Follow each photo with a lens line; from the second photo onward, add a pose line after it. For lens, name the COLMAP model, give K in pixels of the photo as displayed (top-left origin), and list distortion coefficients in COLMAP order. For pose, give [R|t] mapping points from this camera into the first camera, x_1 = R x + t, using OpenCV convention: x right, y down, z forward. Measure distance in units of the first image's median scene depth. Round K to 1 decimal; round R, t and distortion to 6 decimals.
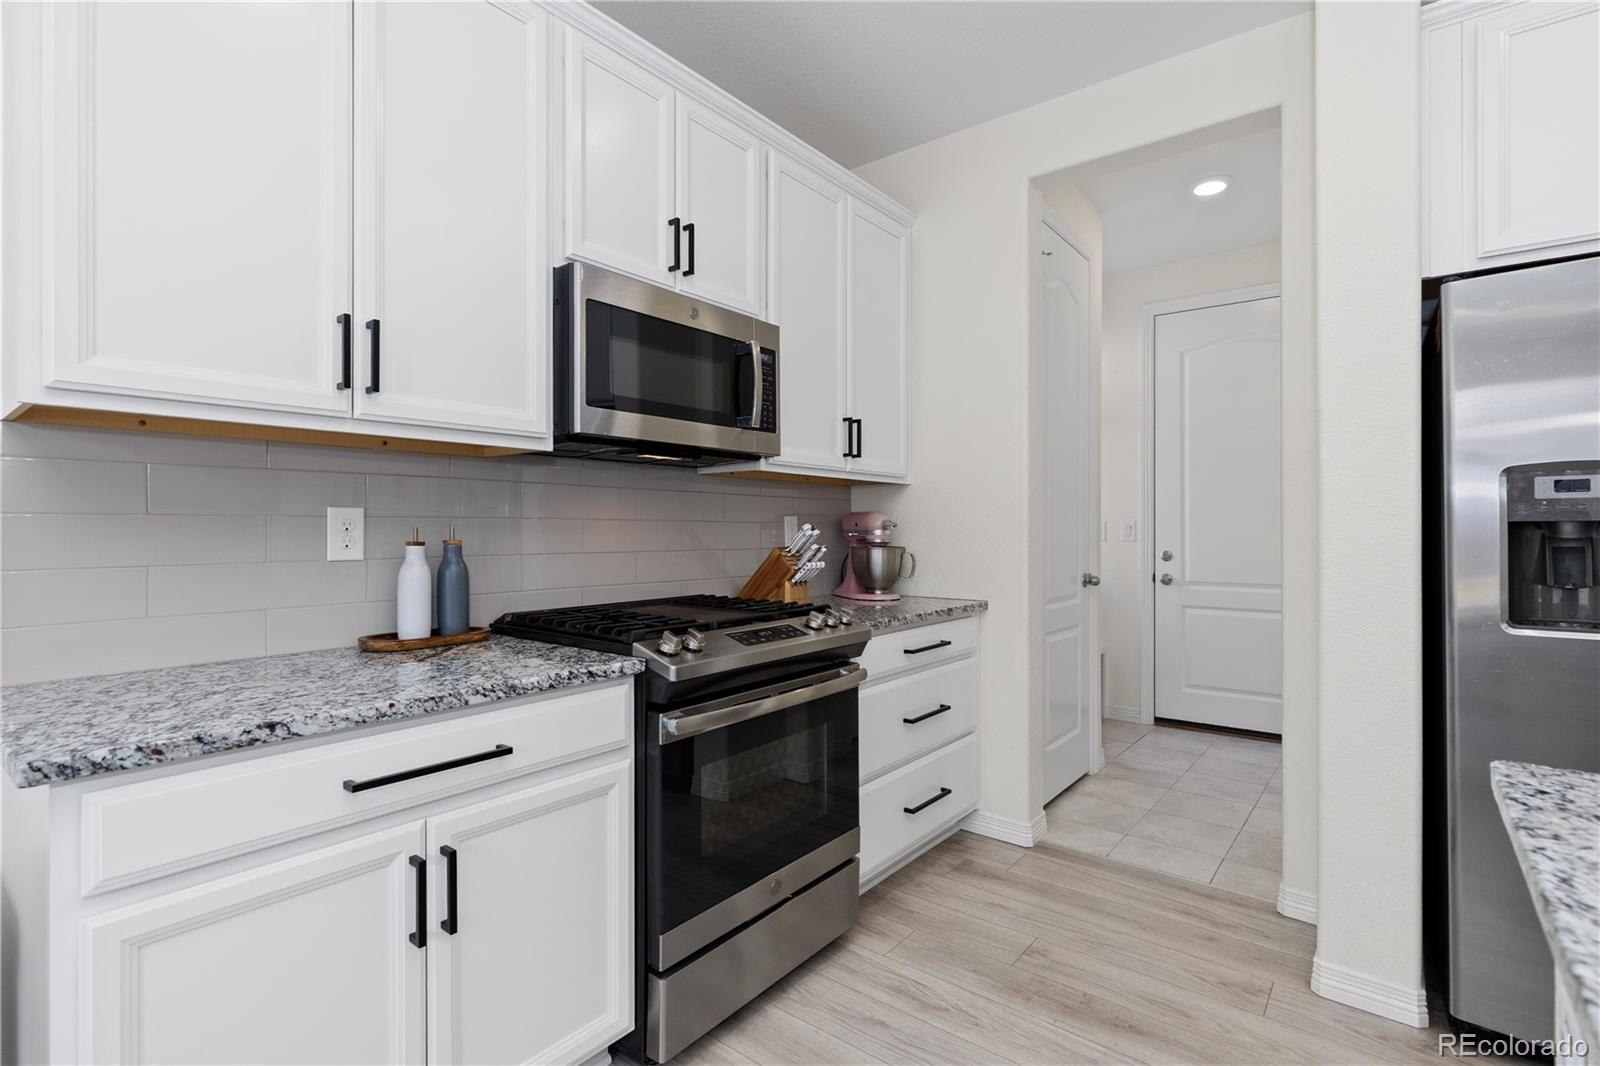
lens RADIAL K [[753.5, 0, 775.1], [0, 753.5, 527.1], [0, 0, 1]] dist [0.001427, -0.003590]
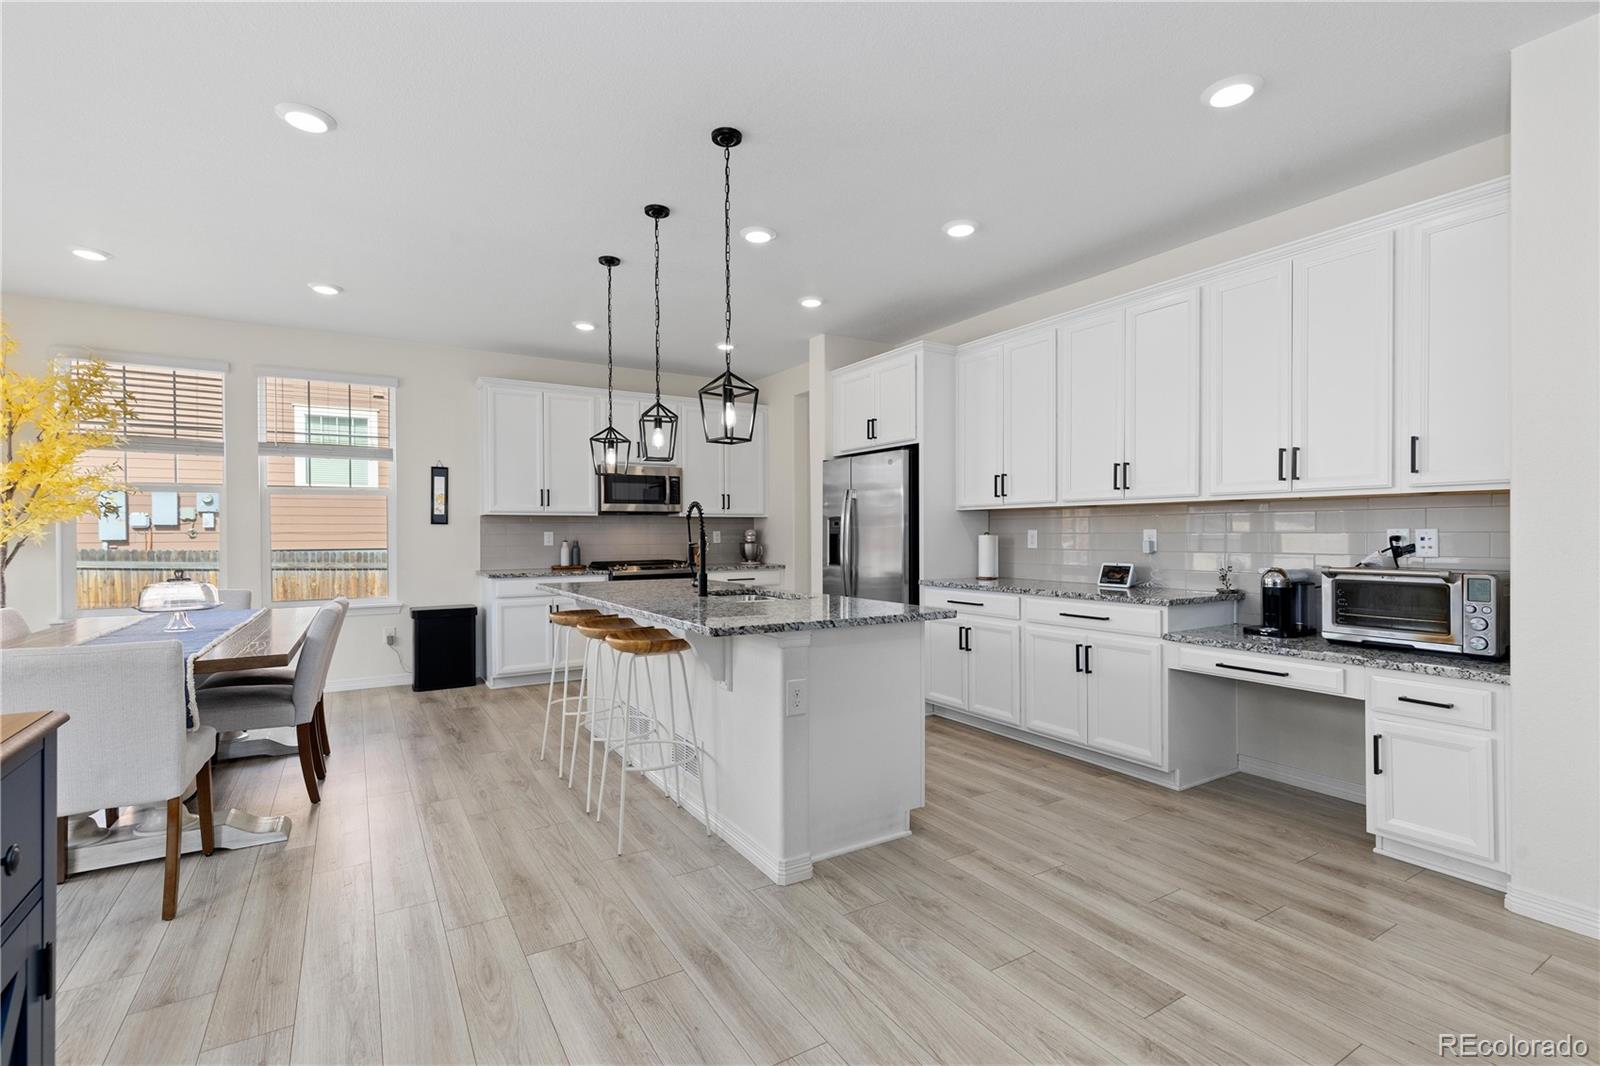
lens RADIAL K [[727.1, 0, 795.3], [0, 727.1, 534.5], [0, 0, 1]] dist [0.008089, -0.000864]
pose [[0.943709, -0.006519, -0.330713, 1.332262], [0.008204, 0.999959, 0.003702, -0.012885], [0.330675, -0.006207, 0.943724, -1.507016]]
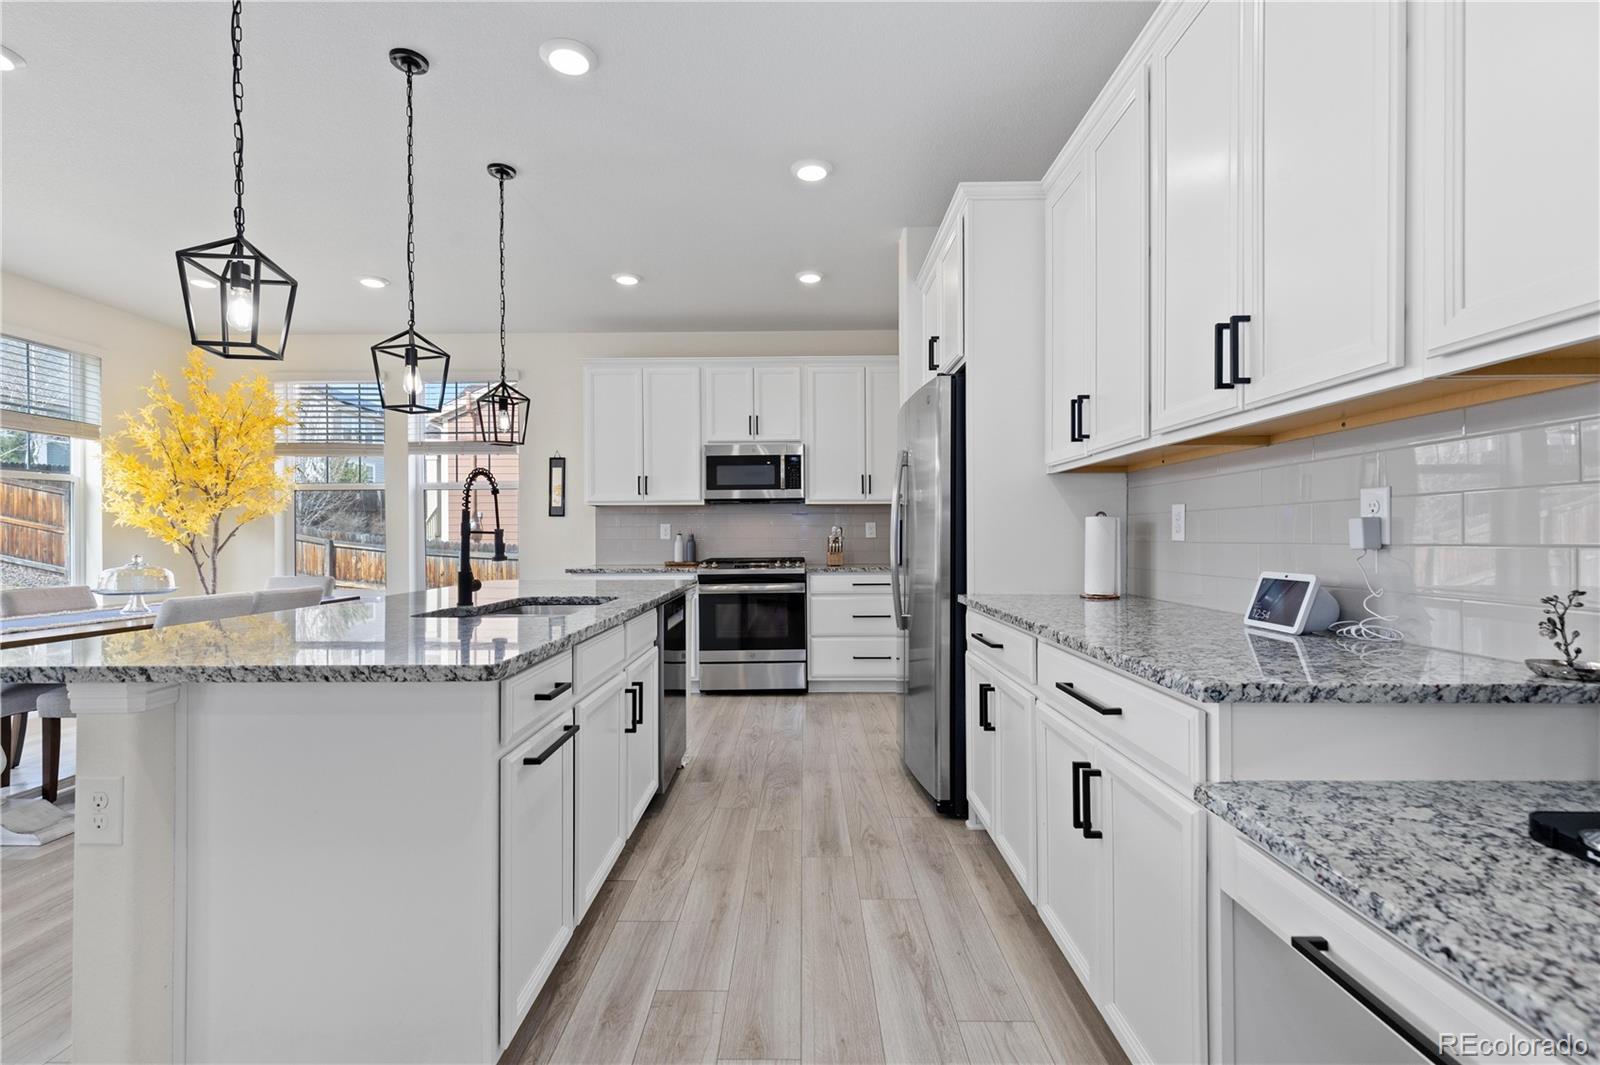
lens RADIAL K [[727.1, 0, 792.8], [0, 727.1, 532.5], [0, 0, 1]] dist [0.008089, -0.000864]
pose [[0.619215, -0.011367, -0.785139, 1.746471], [0.009228, 0.999932, -0.007200, 0.029035], [0.785167, -0.002787, 0.619277, -0.438868]]
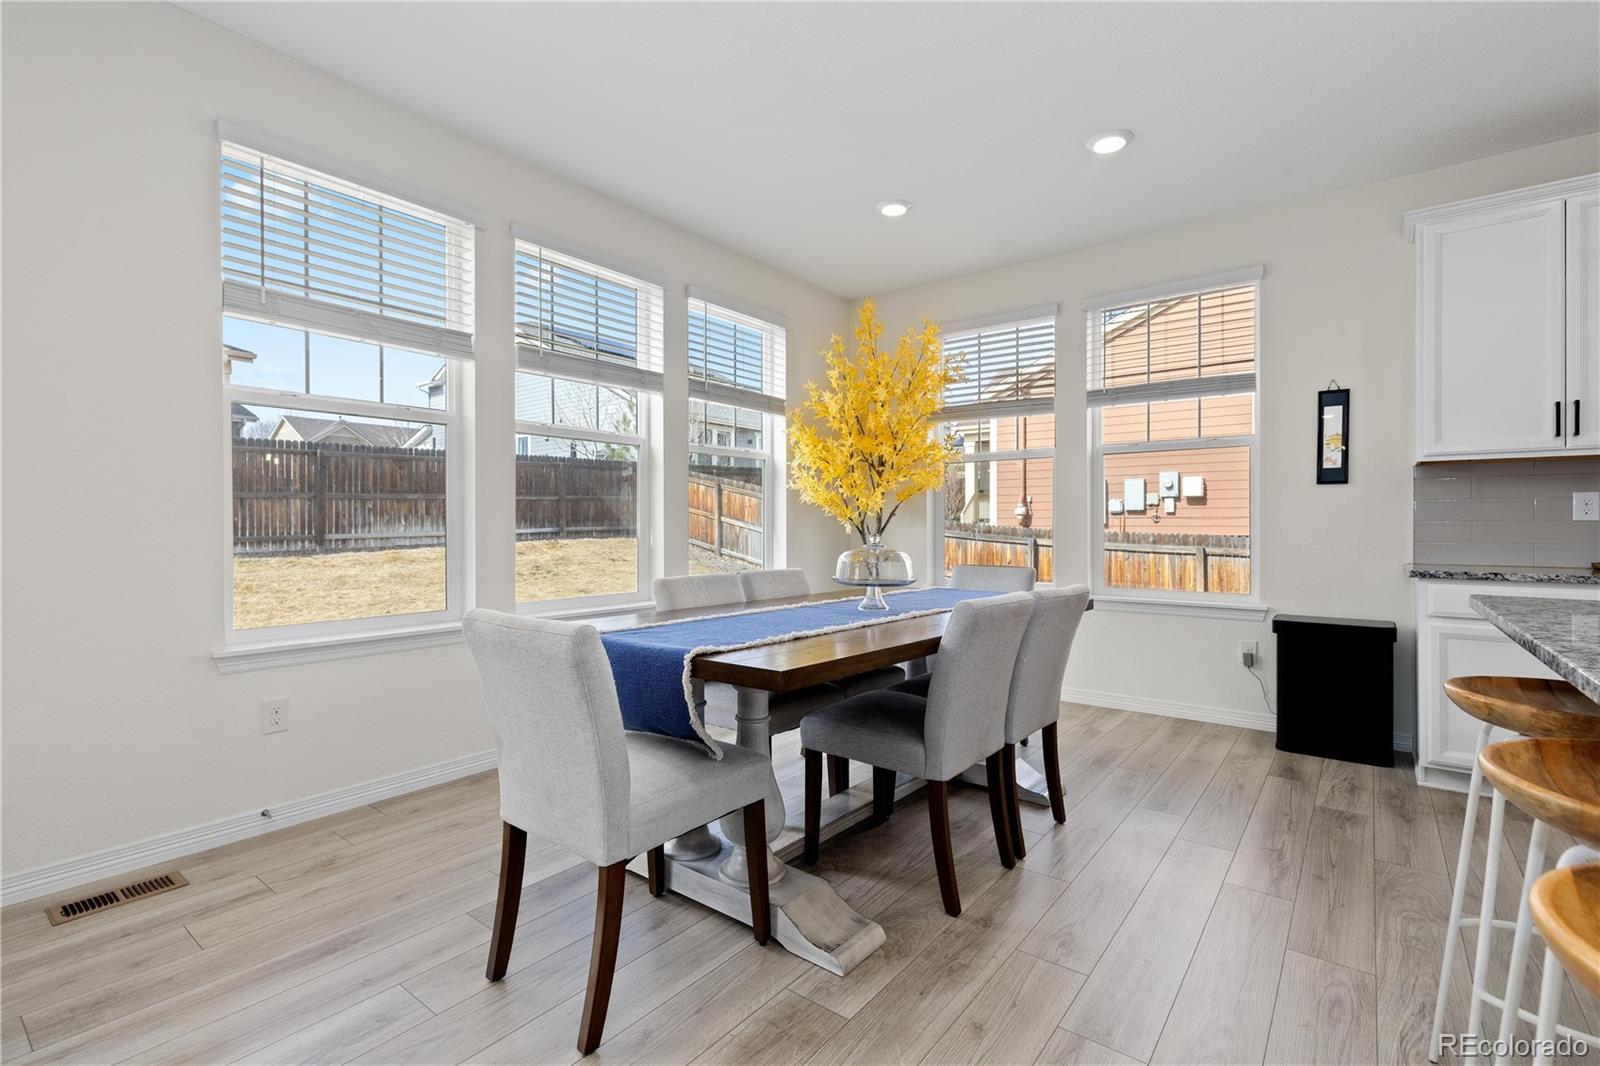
lens RADIAL K [[727.1, 0, 797.2], [0, 727.1, 525.7], [0, 0, 1]] dist [0.008089, -0.000864]
pose [[0.021233, -0.003994, -0.999767, 0.862630], [0.001875, 0.999990, -0.003955, 0.042786], [0.999773, -0.001791, 0.021240, -0.708797]]
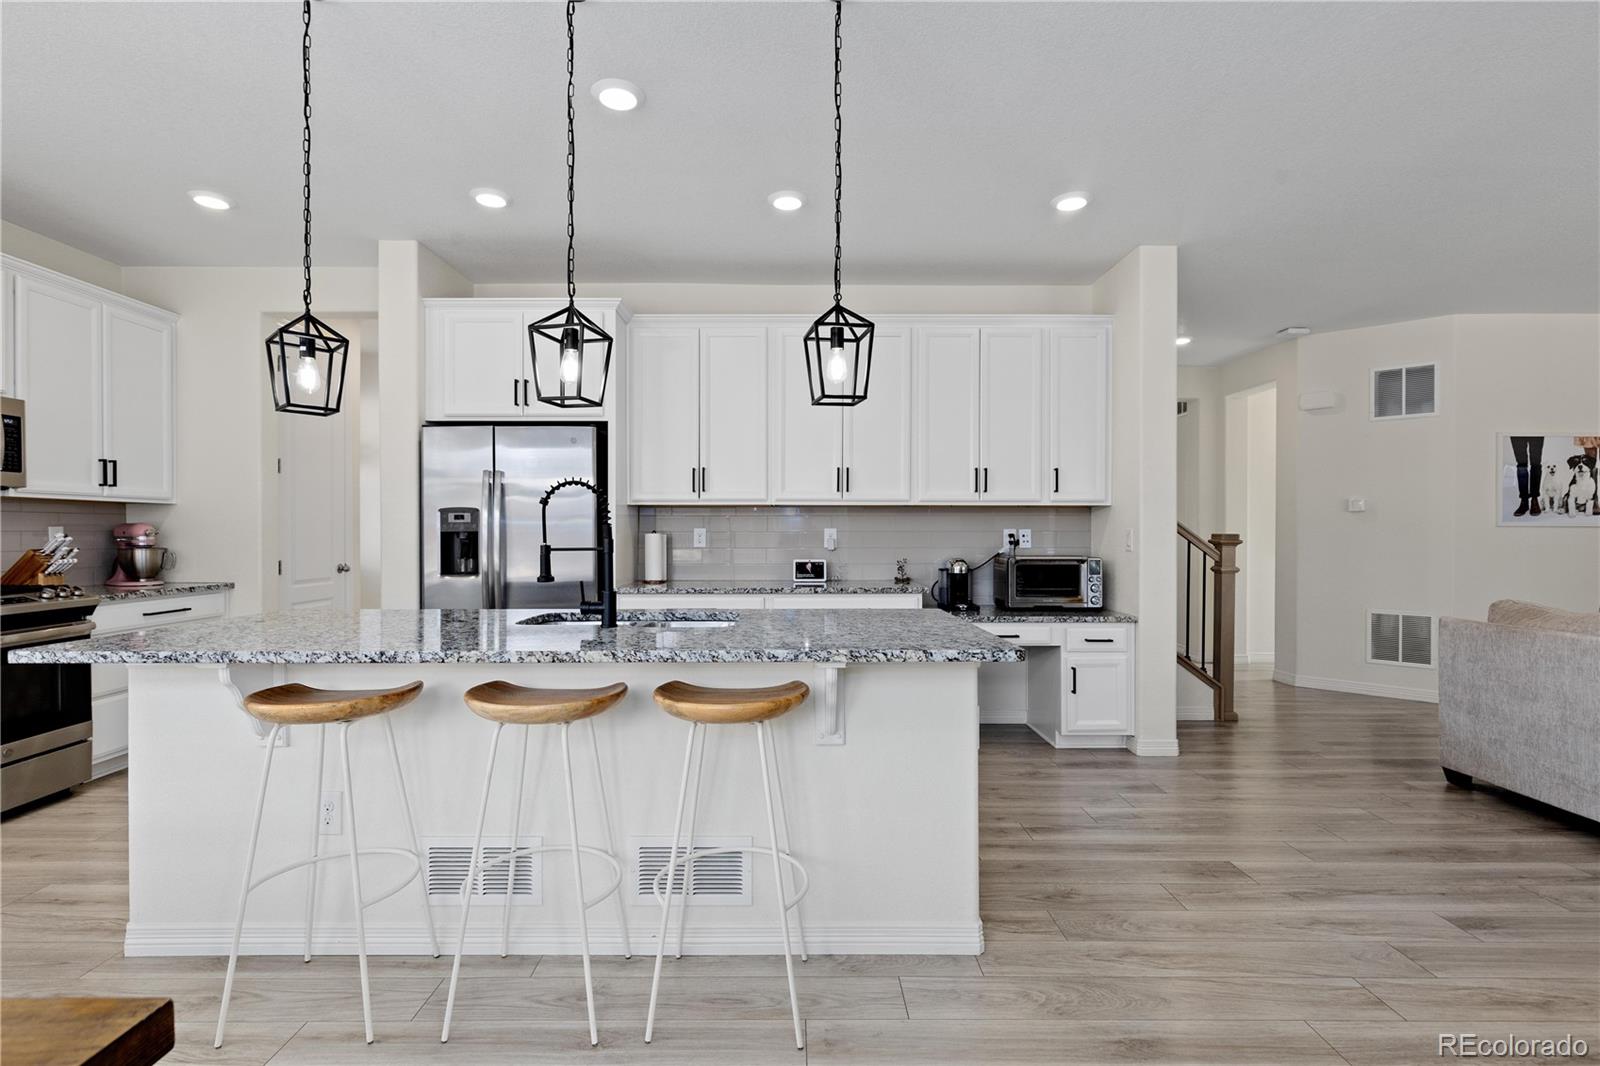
lens RADIAL K [[753.5, 0, 790.8], [0, 753.5, 538.5], [0, 0, 1]] dist [0.001427, -0.003590]
pose [[0.771268, -0.007823, 0.636463, 0.218122], [0.001334, 0.999942, 0.010675, -0.007298], [-0.636509, -0.007384, 0.771234, -1.068248]]
